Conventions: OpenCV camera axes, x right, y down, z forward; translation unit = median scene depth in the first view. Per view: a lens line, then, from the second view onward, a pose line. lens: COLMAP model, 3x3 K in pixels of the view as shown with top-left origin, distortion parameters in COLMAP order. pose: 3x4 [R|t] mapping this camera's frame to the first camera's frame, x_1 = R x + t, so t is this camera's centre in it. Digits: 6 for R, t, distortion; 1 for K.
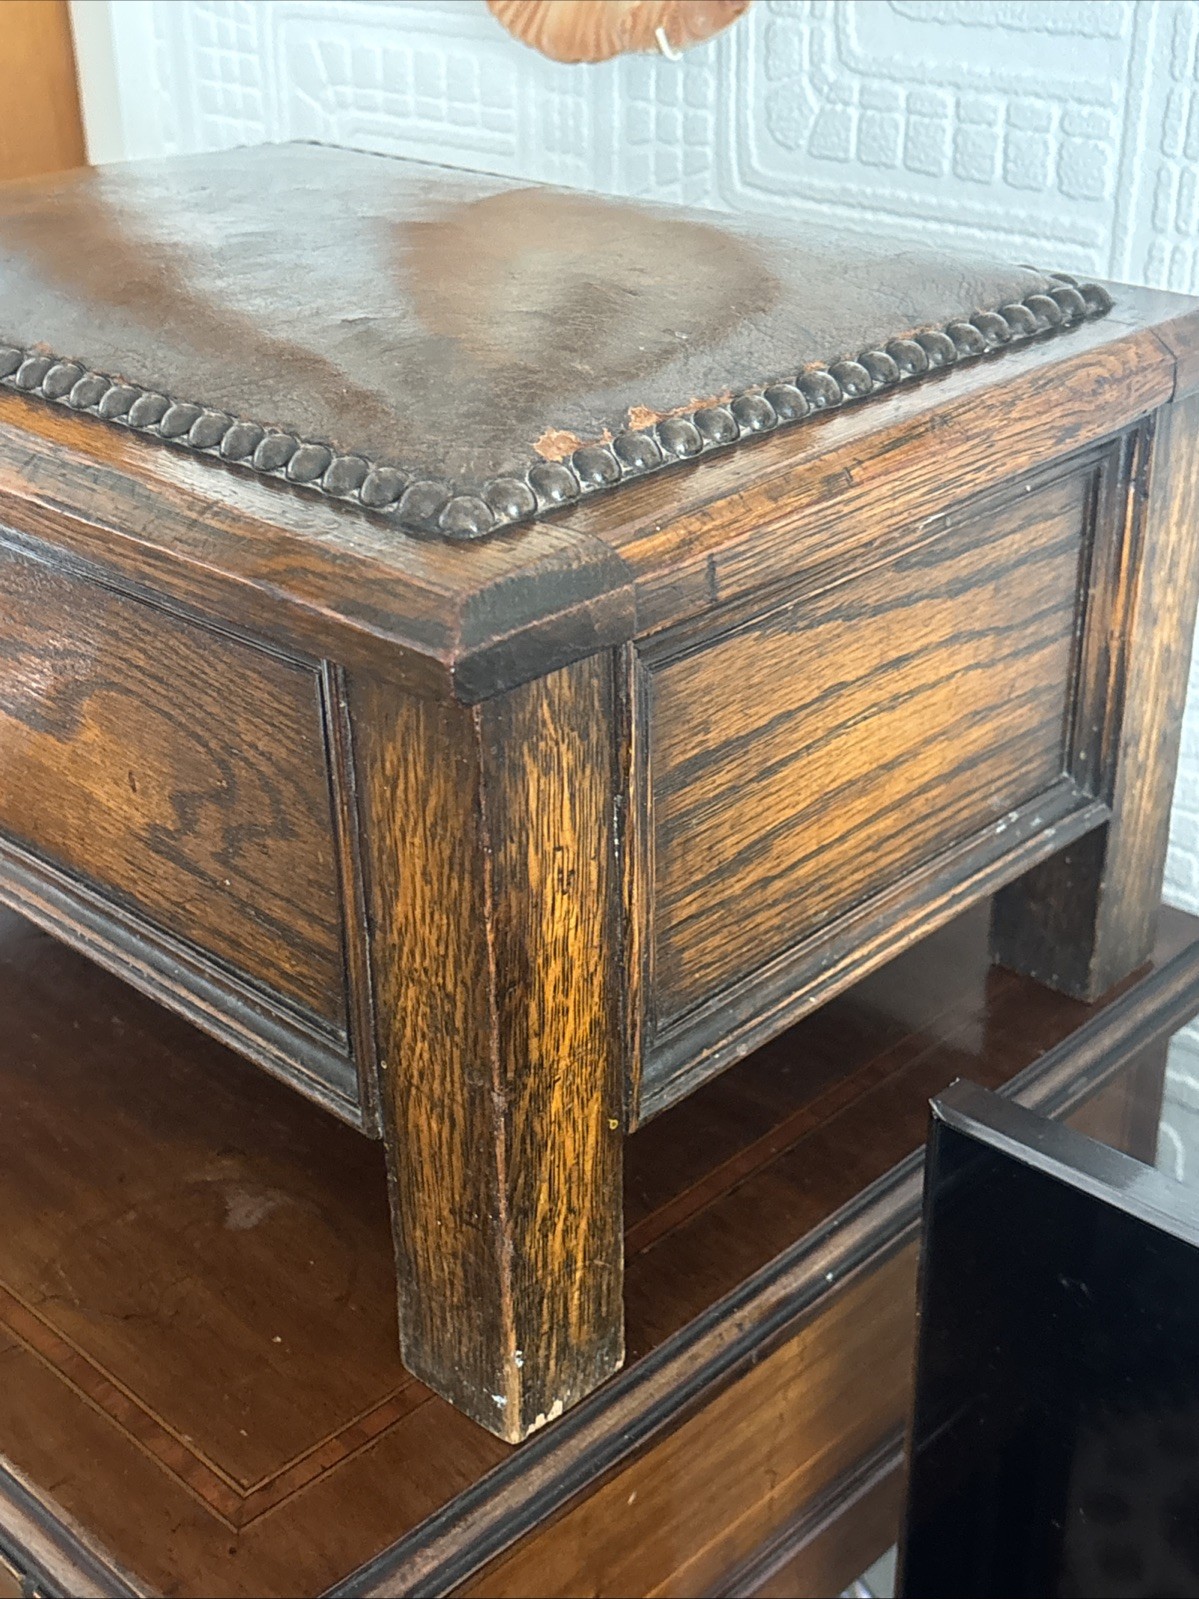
lens RADIAL K [[2038.4, 0, 593.1], [0, 2038.4, 790.2], [0, 0, 1]] dist [0.199855, -0.808470]
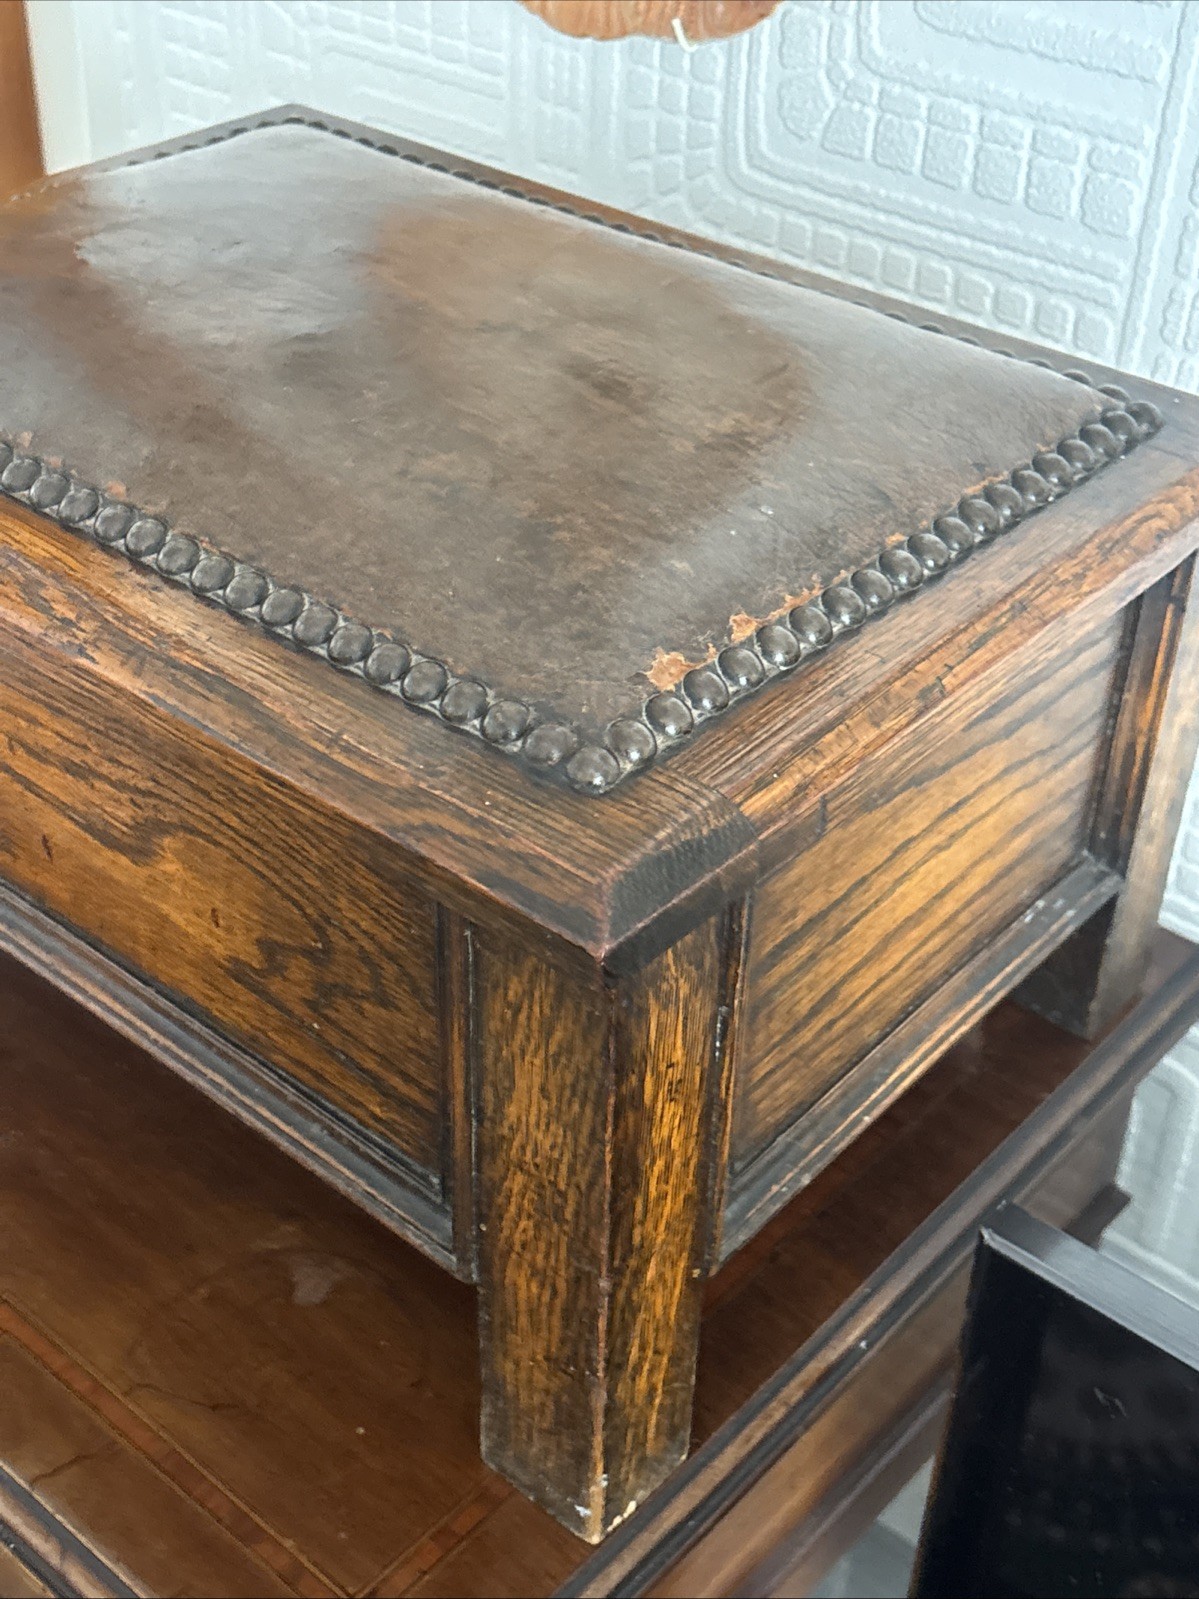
lens RADIAL K [[2034.6, 0, 586.9], [0, 2034.6, 778.9], [0, 0, 1]] dist [0.228763, -0.930505]
pose [[0.997777, 0.001394, 0.066627, -0.108696], [-0.010892, 0.989749, 0.142403, -0.222880], [-0.065745, -0.142812, 0.987564, -0.013758]]
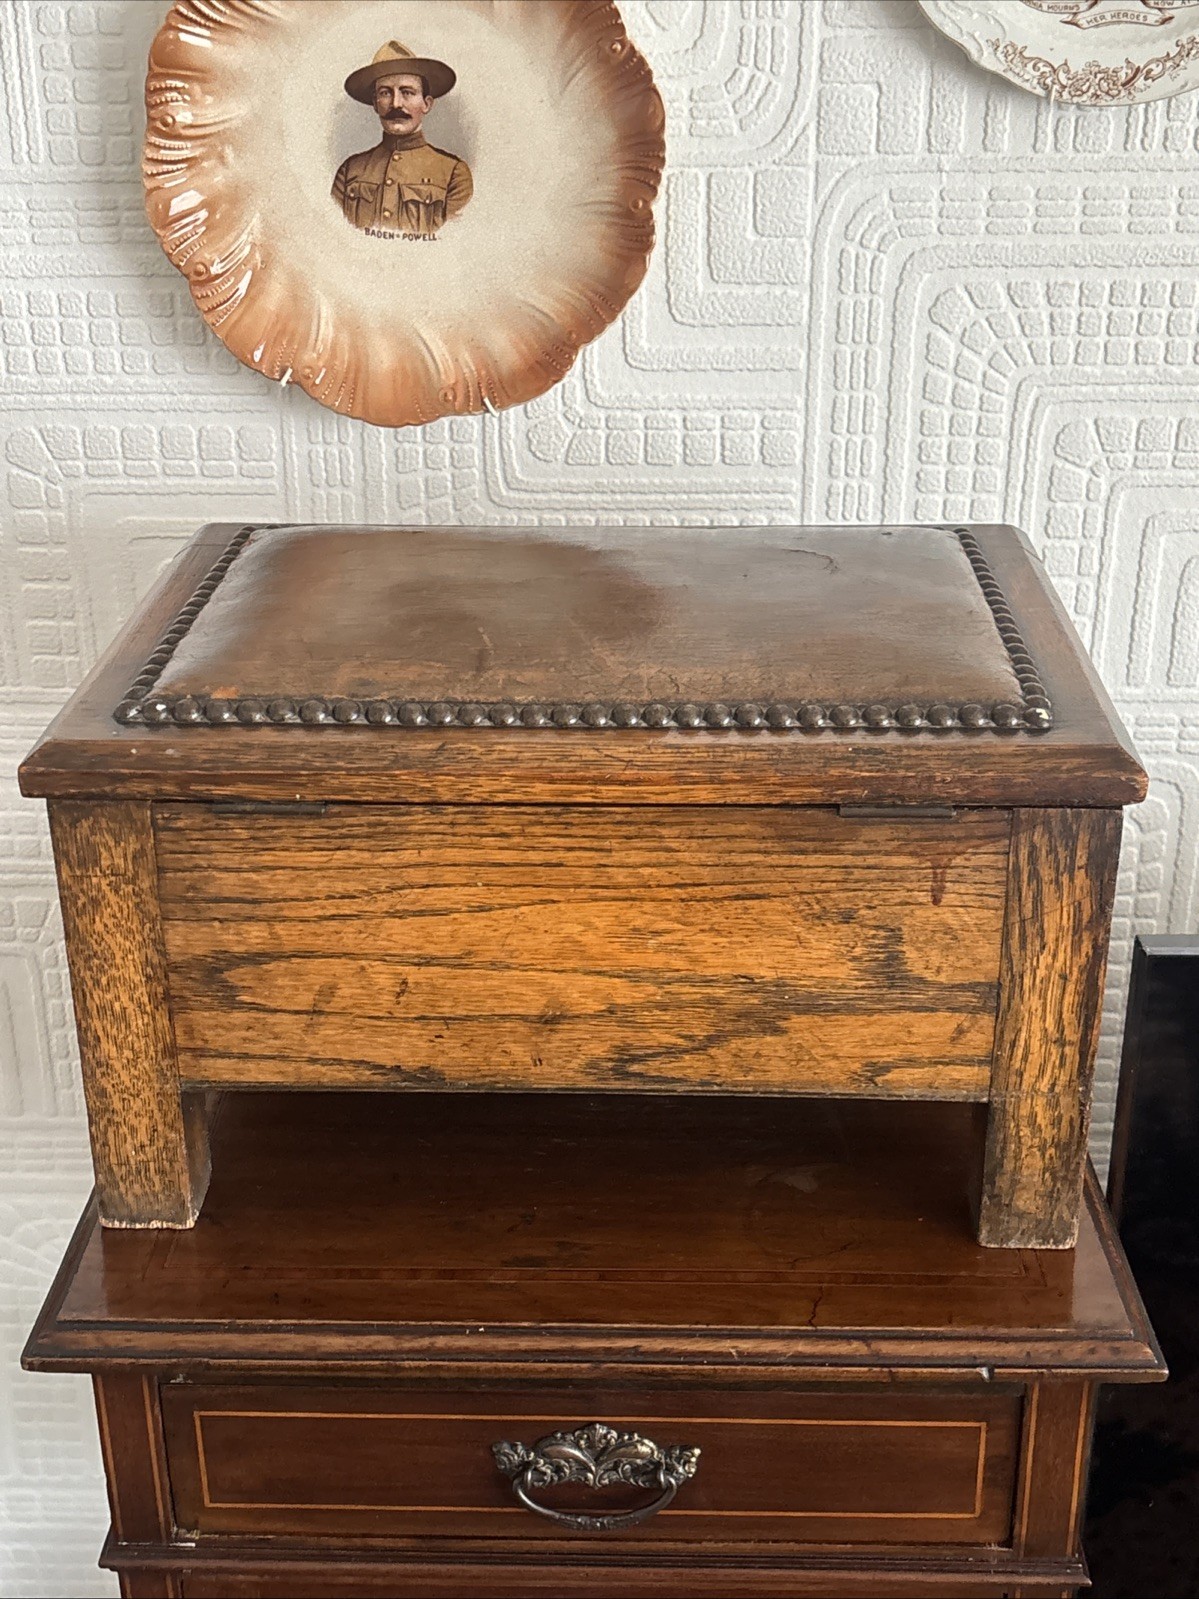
lens RADIAL K [[2000.6, 0, 572.6], [0, 2000.6, 801.4], [0, 0, 1]] dist [0.218159, -0.821069]
pose [[0.734779, -0.265822, 0.624050, -1.291251], [0.304837, 0.951279, 0.046284, -0.213347], [-0.605949, 0.156225, 0.780012, -0.144229]]
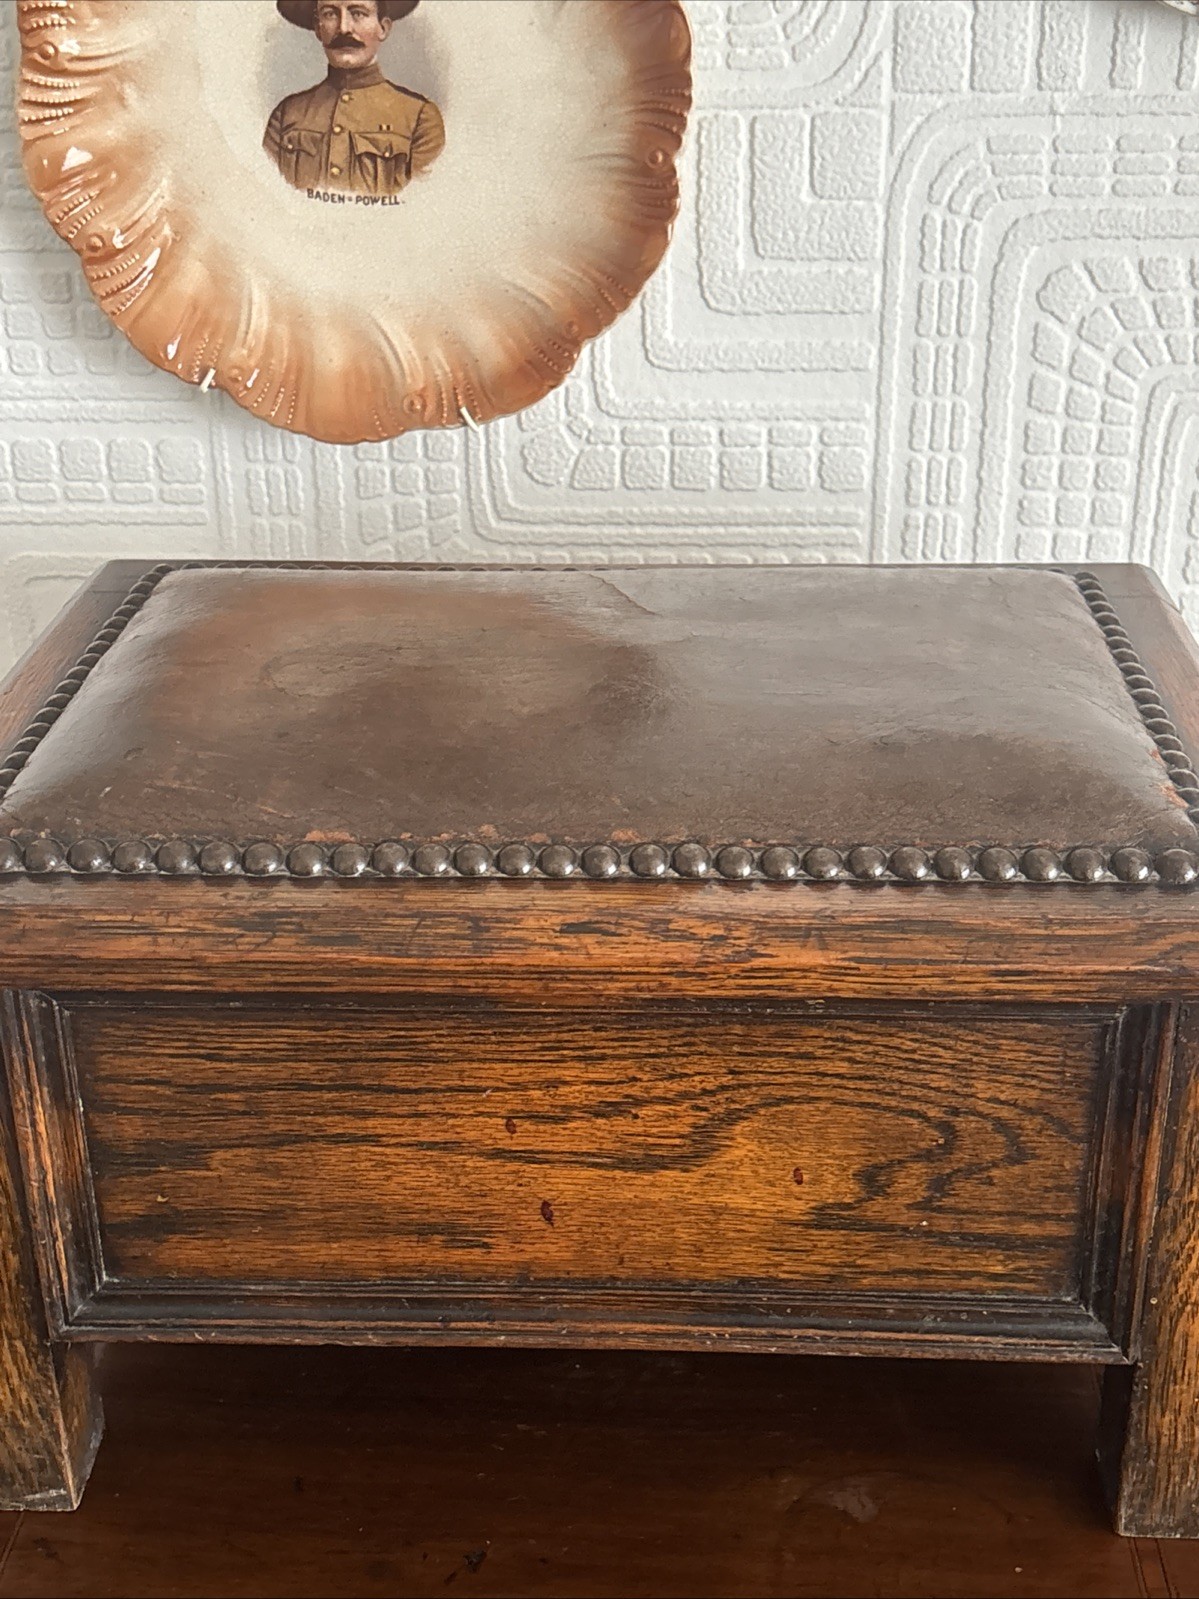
lens RADIAL K [[2016.4, 0, 599.5], [0, 2016.4, 799.5], [0, 0, 1]] dist [0.207647, -0.783421]
pose [[0.753020, -0.275624, 0.597488, -0.928763], [0.300967, 0.951761, 0.059740, -0.305155], [-0.585131, 0.134839, 0.799650, 0.140362]]
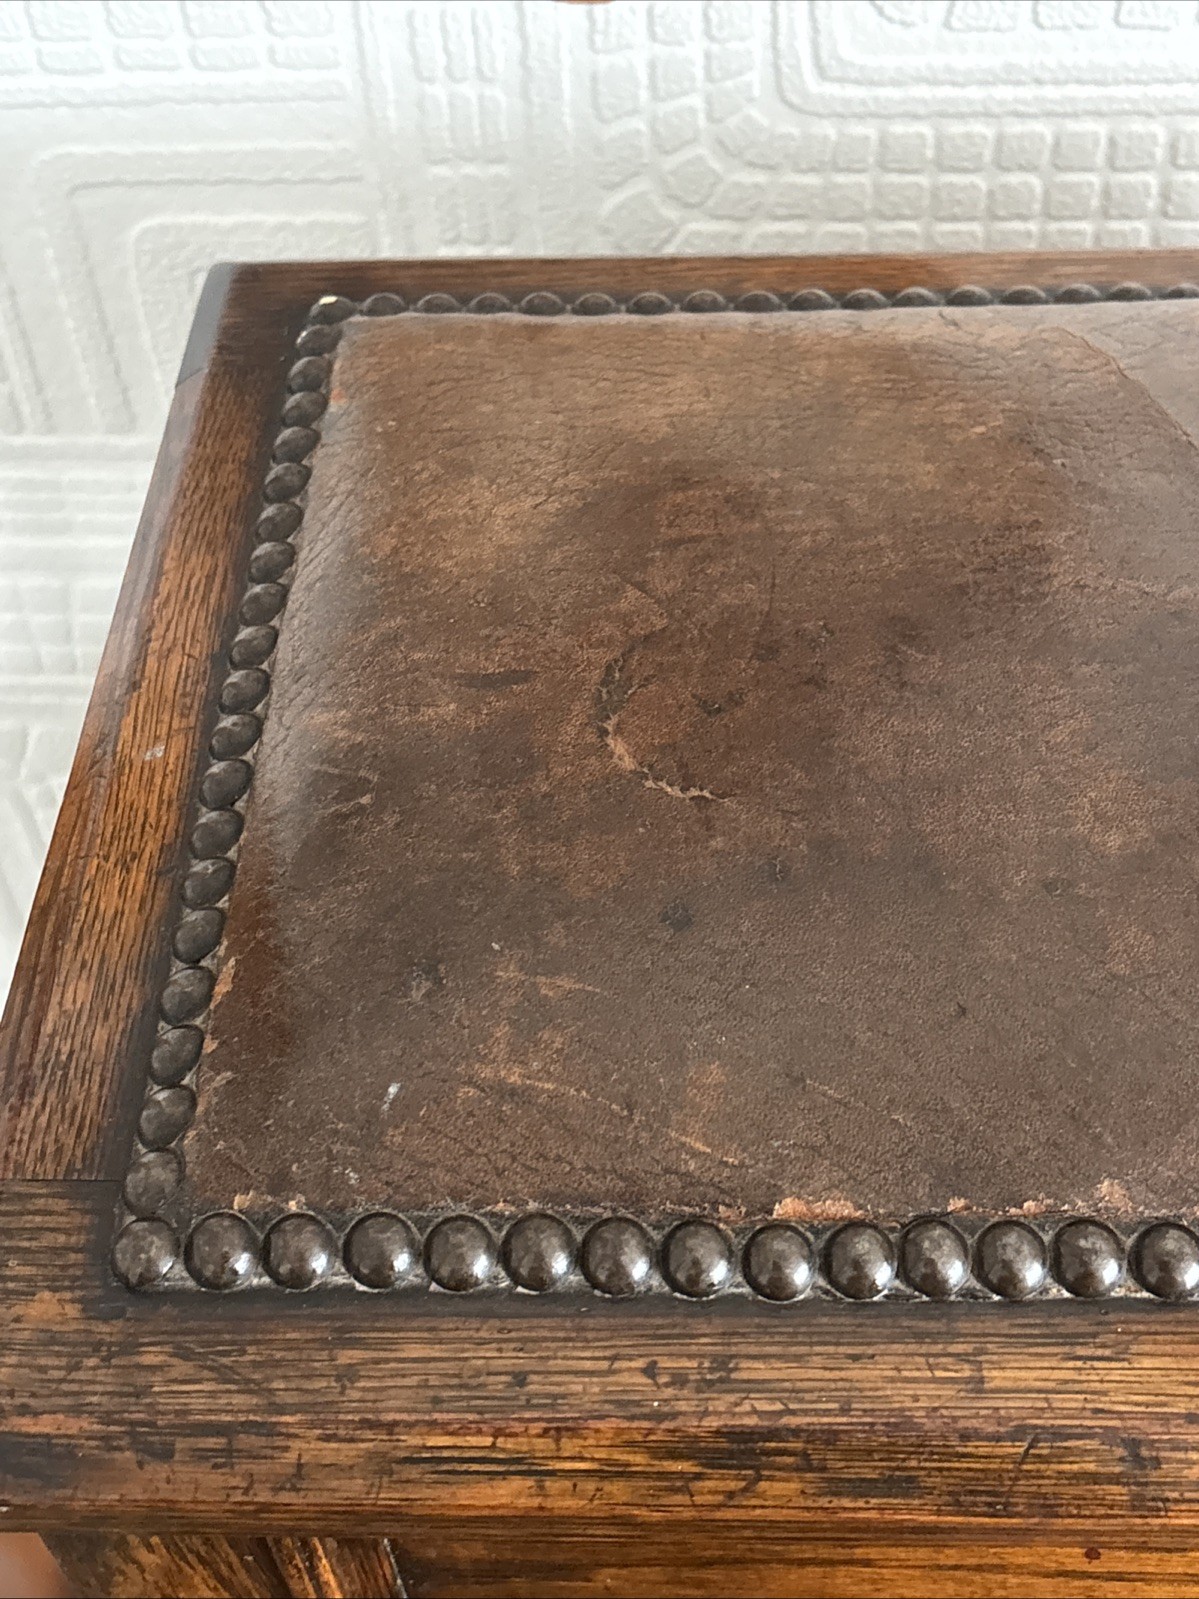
lens RADIAL K [[2052.7, 0, 603.9], [0, 2052.7, 779.7], [0, 0, 1]] dist [0.155304, -0.550564]
pose [[0.744256, -0.511869, 0.429037, -0.630932], [0.331352, 0.840724, 0.428239, -0.652531], [-0.579904, -0.176557, 0.795323, 0.682487]]
